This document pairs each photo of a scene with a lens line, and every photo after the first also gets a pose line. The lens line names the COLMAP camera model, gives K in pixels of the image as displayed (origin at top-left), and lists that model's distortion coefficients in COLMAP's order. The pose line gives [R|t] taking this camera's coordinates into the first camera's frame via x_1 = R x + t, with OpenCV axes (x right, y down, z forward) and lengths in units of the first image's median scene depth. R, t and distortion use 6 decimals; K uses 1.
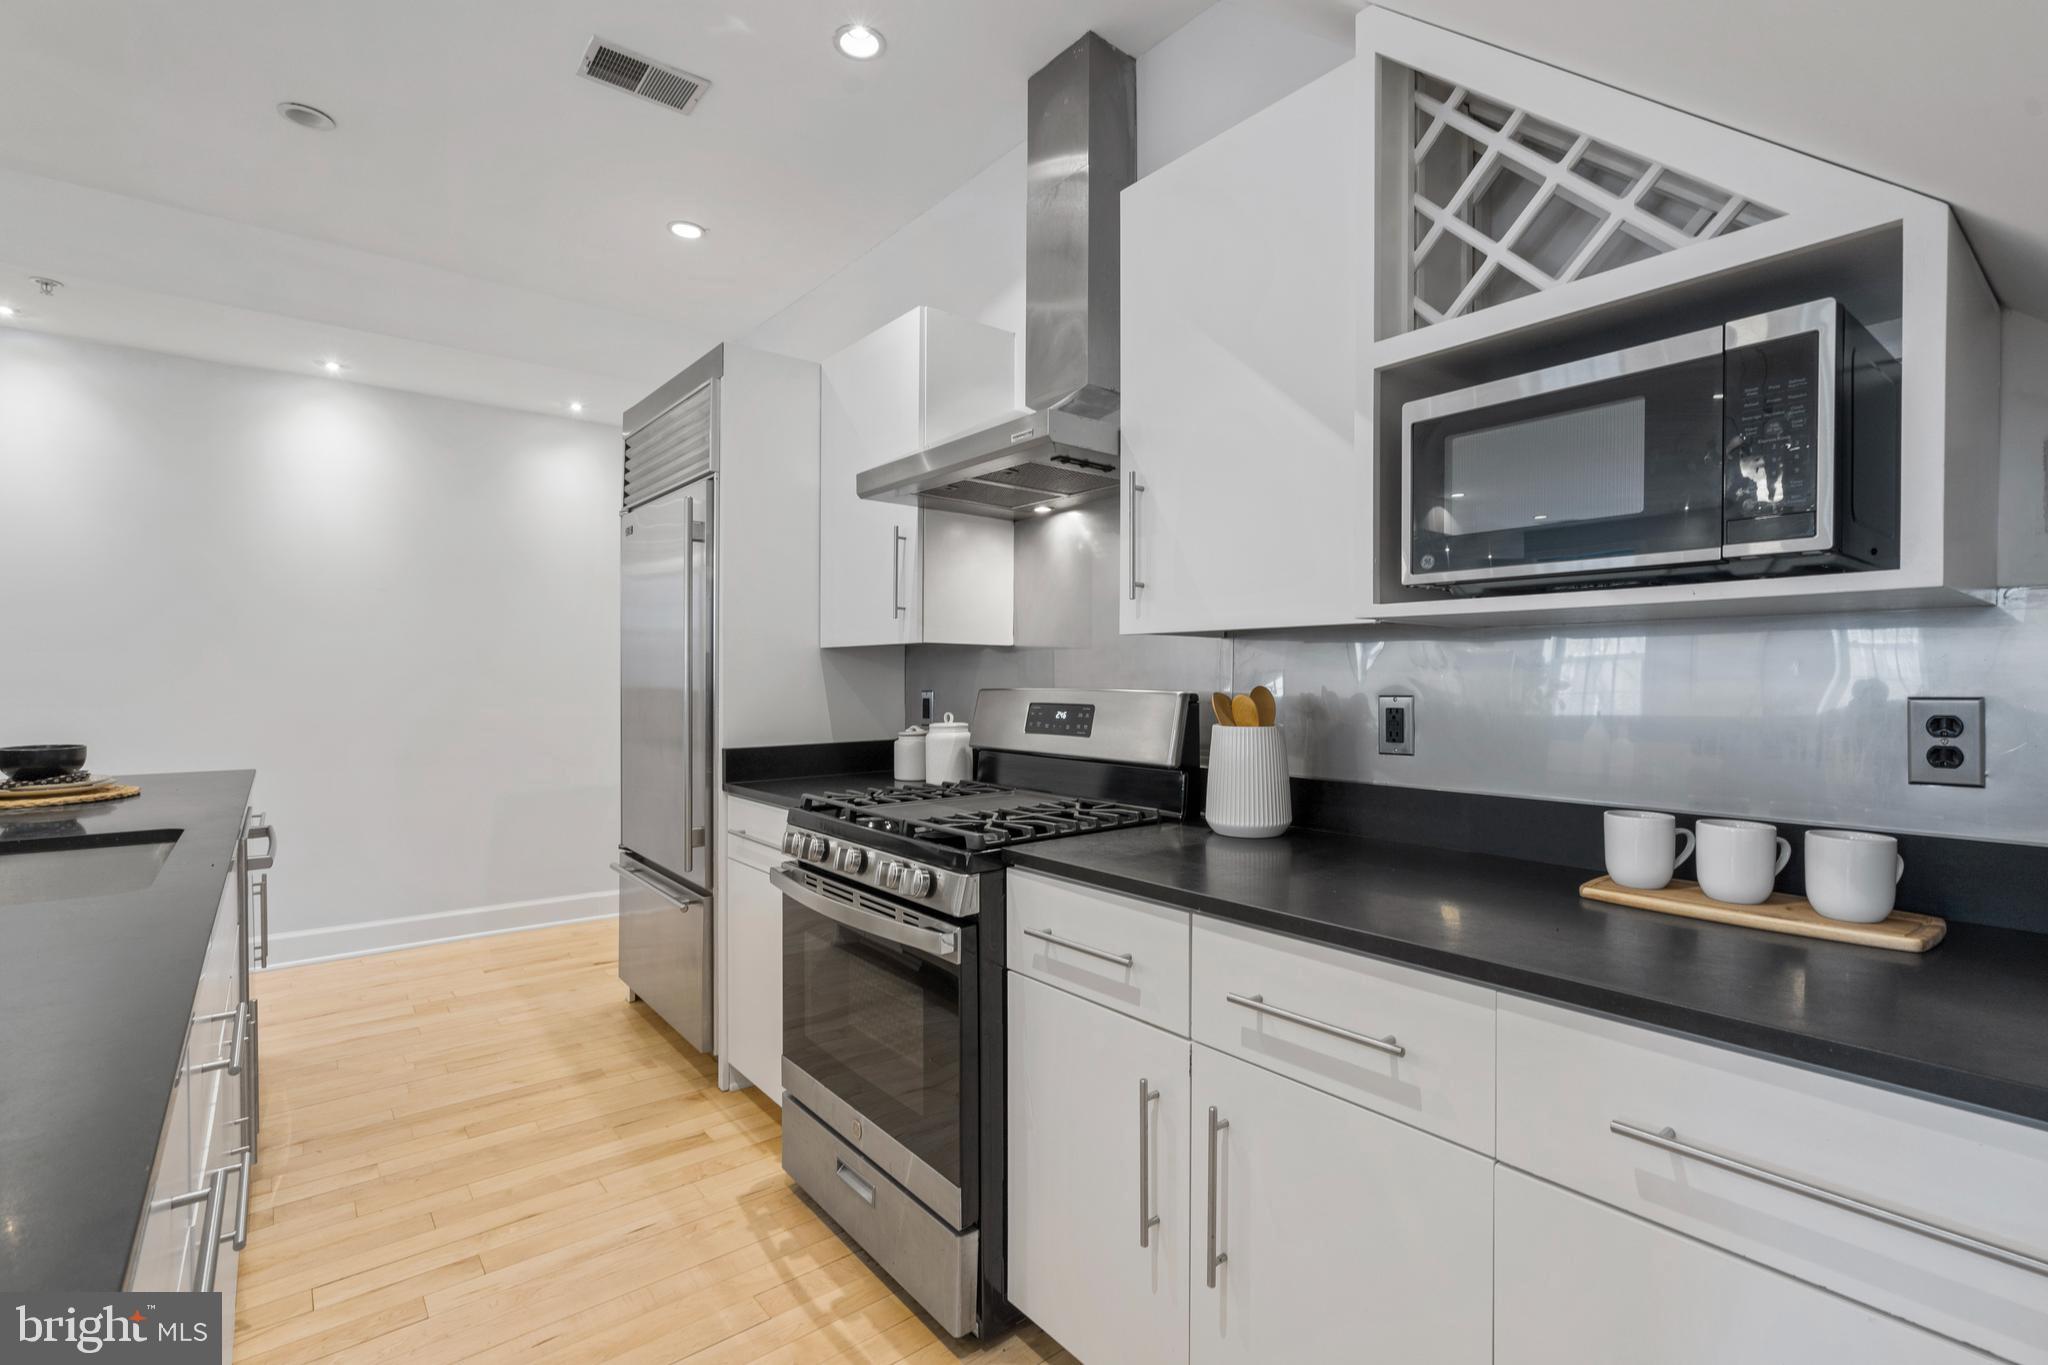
lens RADIAL K [[926.3, 0, 1018.4], [0, 926.3, 682.4], [0, 0, 1]] dist [-0.000393, -0.000213]
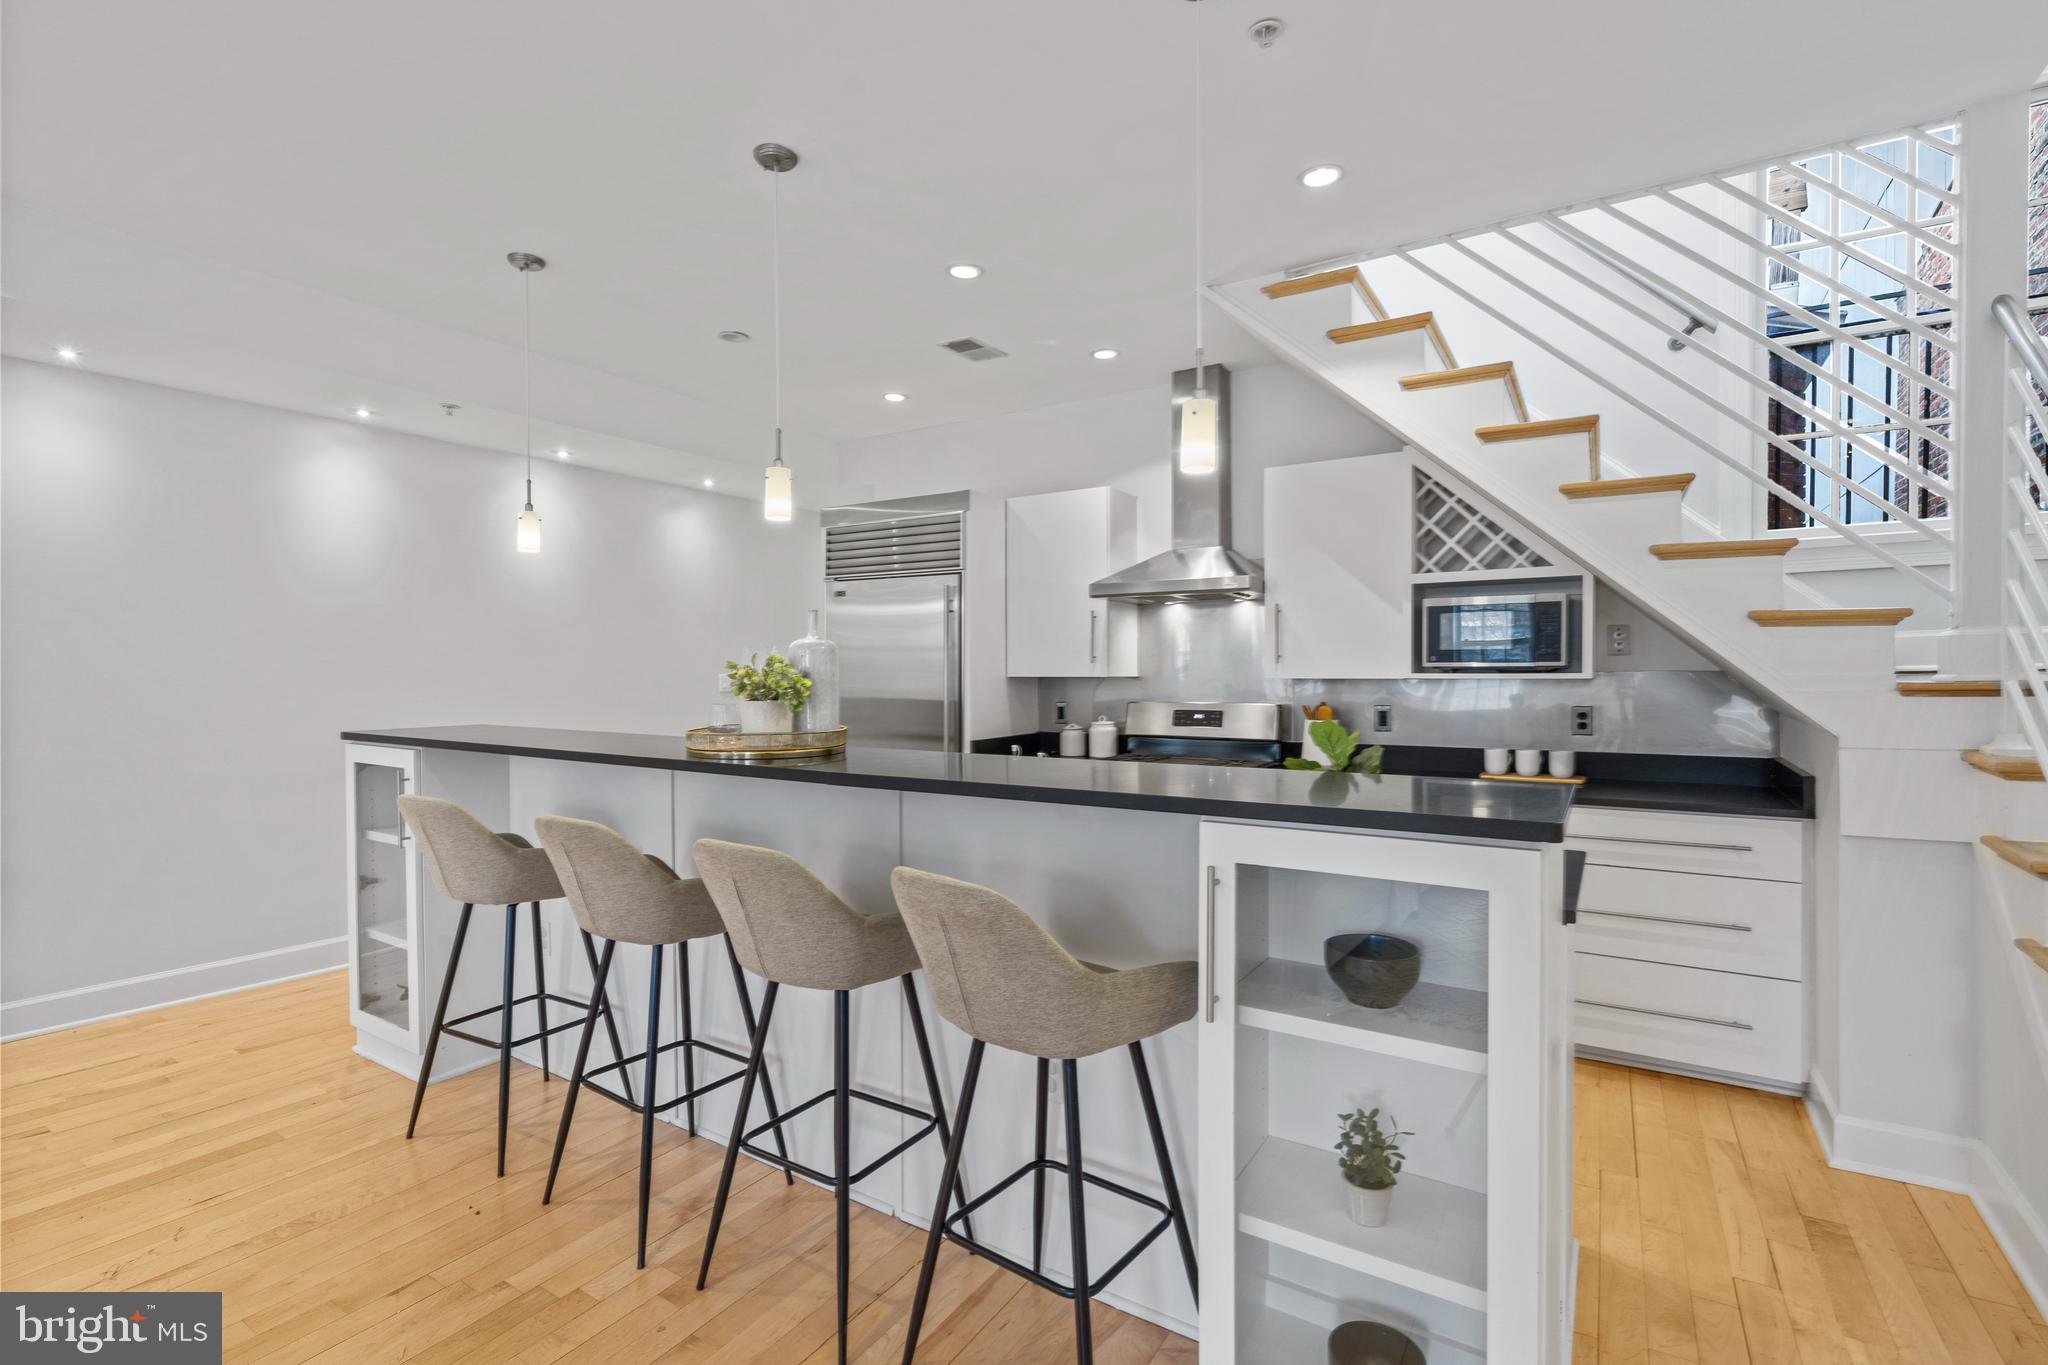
lens RADIAL K [[926.3, 0, 1018.4], [0, 926.3, 682.4], [0, 0, 1]] dist [-0.000393, -0.000213]
pose [[0.948339, -0.006834, 0.317185, -1.116852], [0.004998, 0.999966, 0.006602, -0.059620], [-0.317220, -0.004675, 0.948341, -0.843331]]
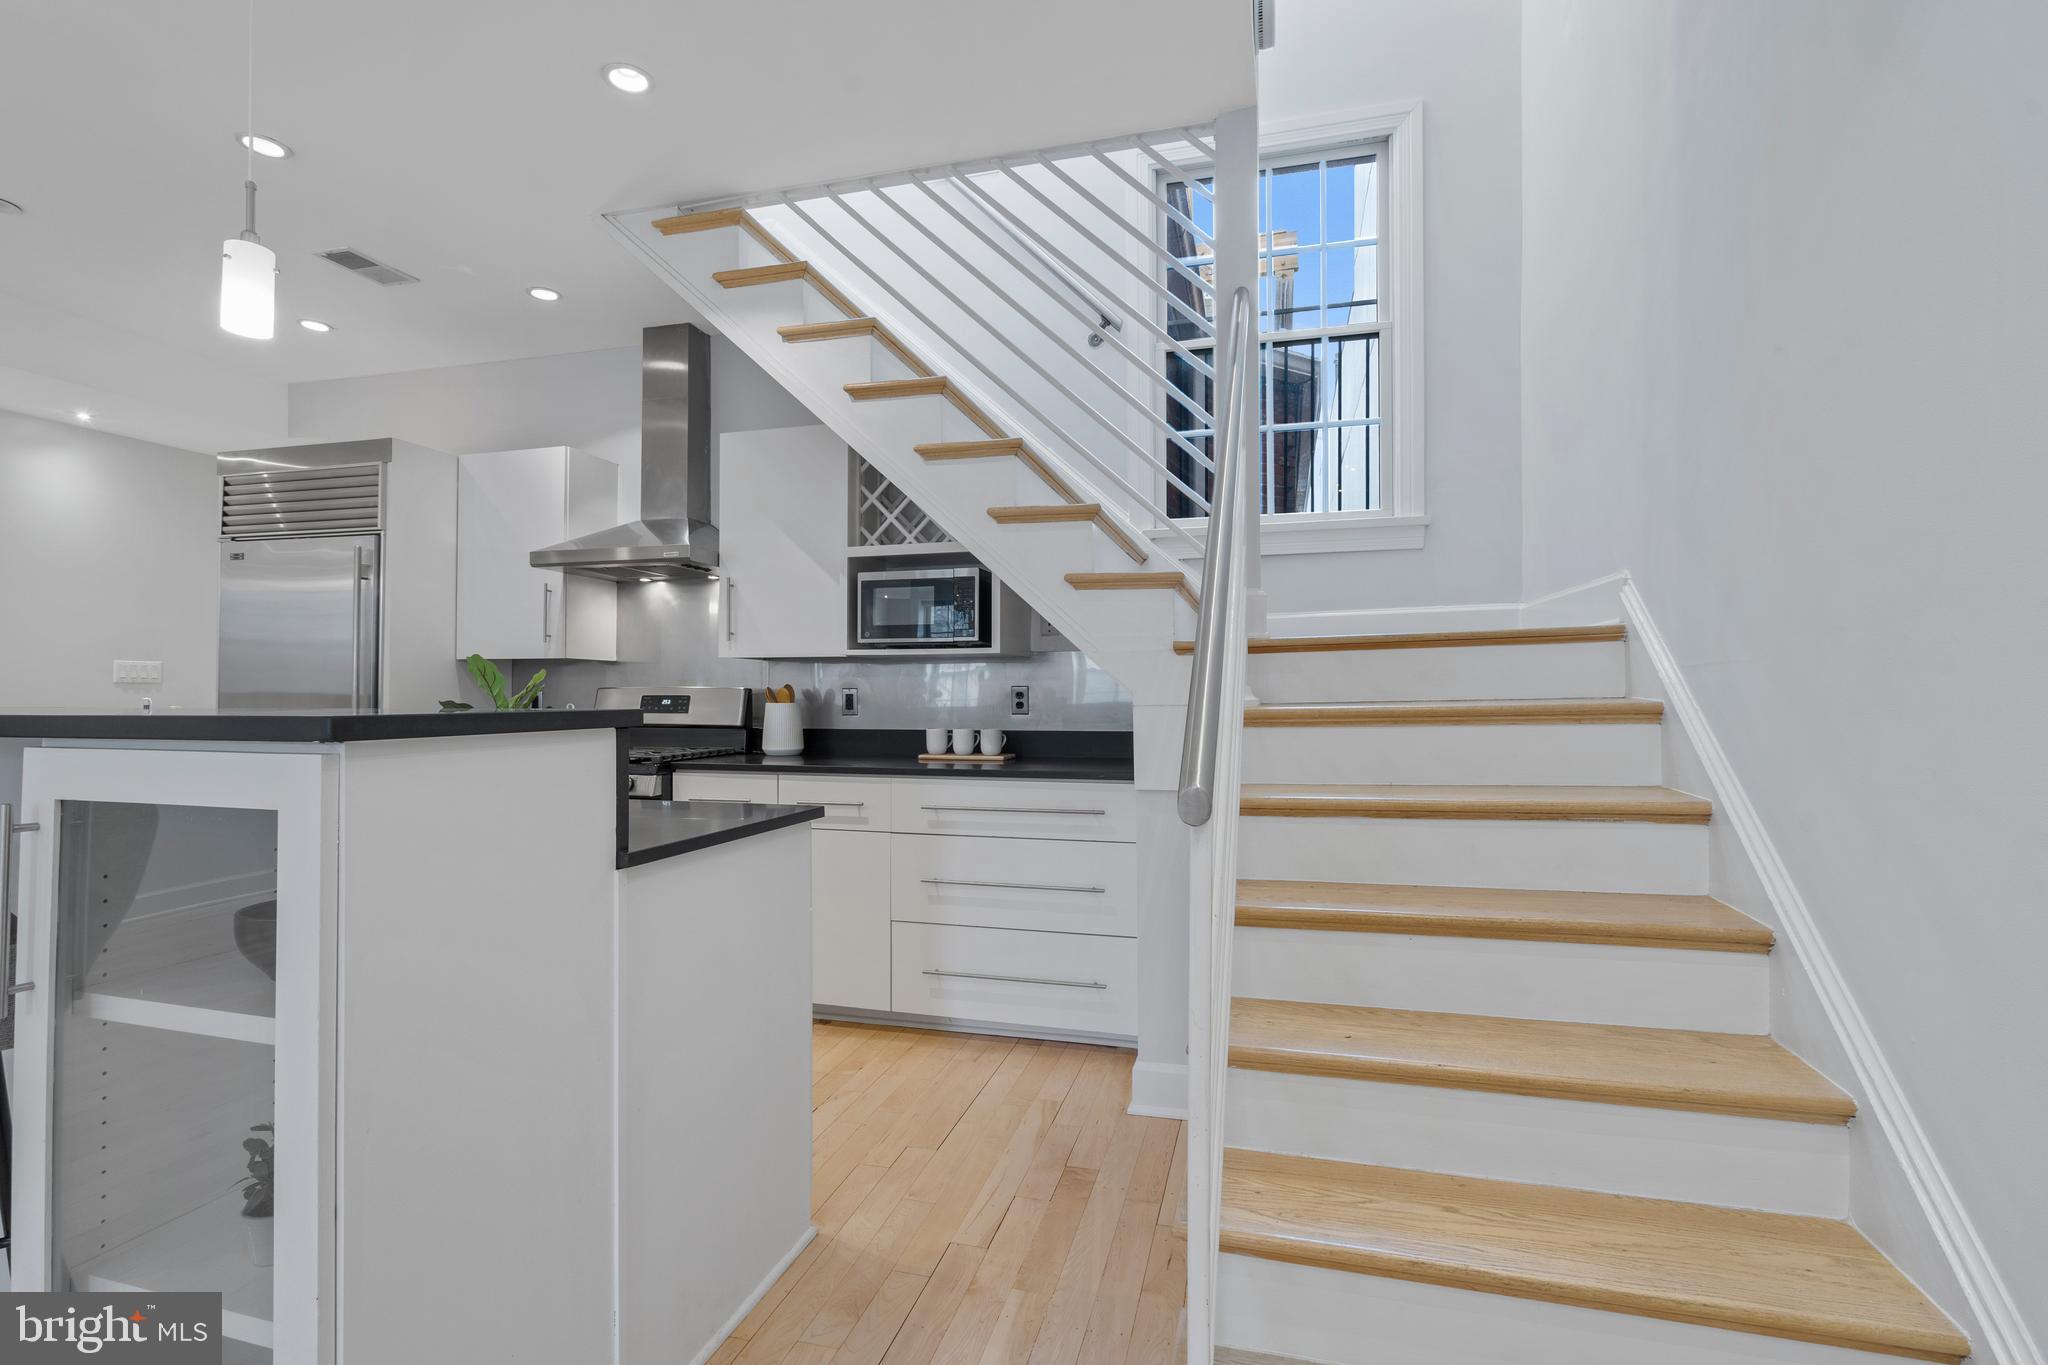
lens RADIAL K [[931.1, 0, 1011.8], [0, 931.1, 686.6], [0, 0, 1]] dist [0.000342, 0.000340]
pose [[0.820886, 0.006561, 0.571054, -0.518458], [0.001655, 0.999902, -0.013868, 0.039072], [-0.571089, 0.012329, 0.820795, -0.996201]]
